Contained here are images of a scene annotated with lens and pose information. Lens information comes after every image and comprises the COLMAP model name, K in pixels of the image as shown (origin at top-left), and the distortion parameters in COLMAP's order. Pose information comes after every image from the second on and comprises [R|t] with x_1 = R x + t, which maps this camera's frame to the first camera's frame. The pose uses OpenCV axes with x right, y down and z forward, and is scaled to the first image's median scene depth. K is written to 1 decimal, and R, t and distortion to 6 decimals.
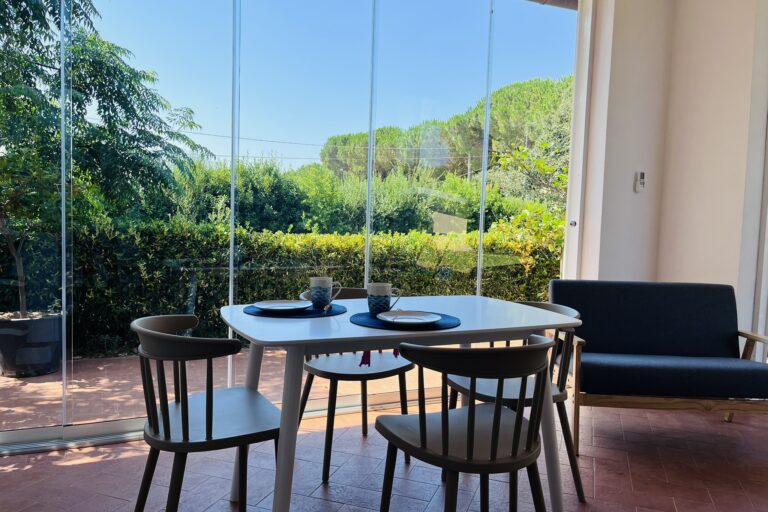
lens RADIAL K [[581.4, 0, 386.3], [0, 581.4, 253.7], [0, 0, 1]] dist [0.049427, -0.064090]
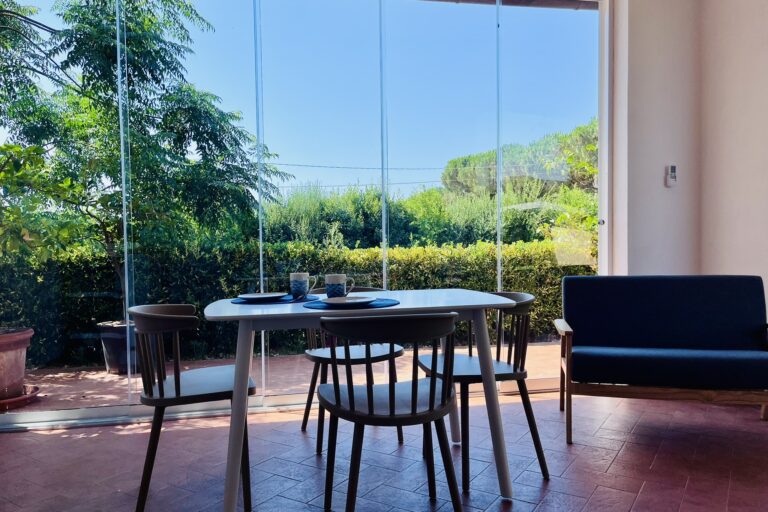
lens RADIAL K [[581.4, 0, 383.7], [0, 581.4, 262.9], [0, 0, 1]] dist [0.049427, -0.064090]
pose [[0.973681, -0.038192, -0.224693, 0.130238], [0.032791, 0.999078, -0.027721, 0.024310], [0.225545, 0.019623, 0.974035, -0.040272]]
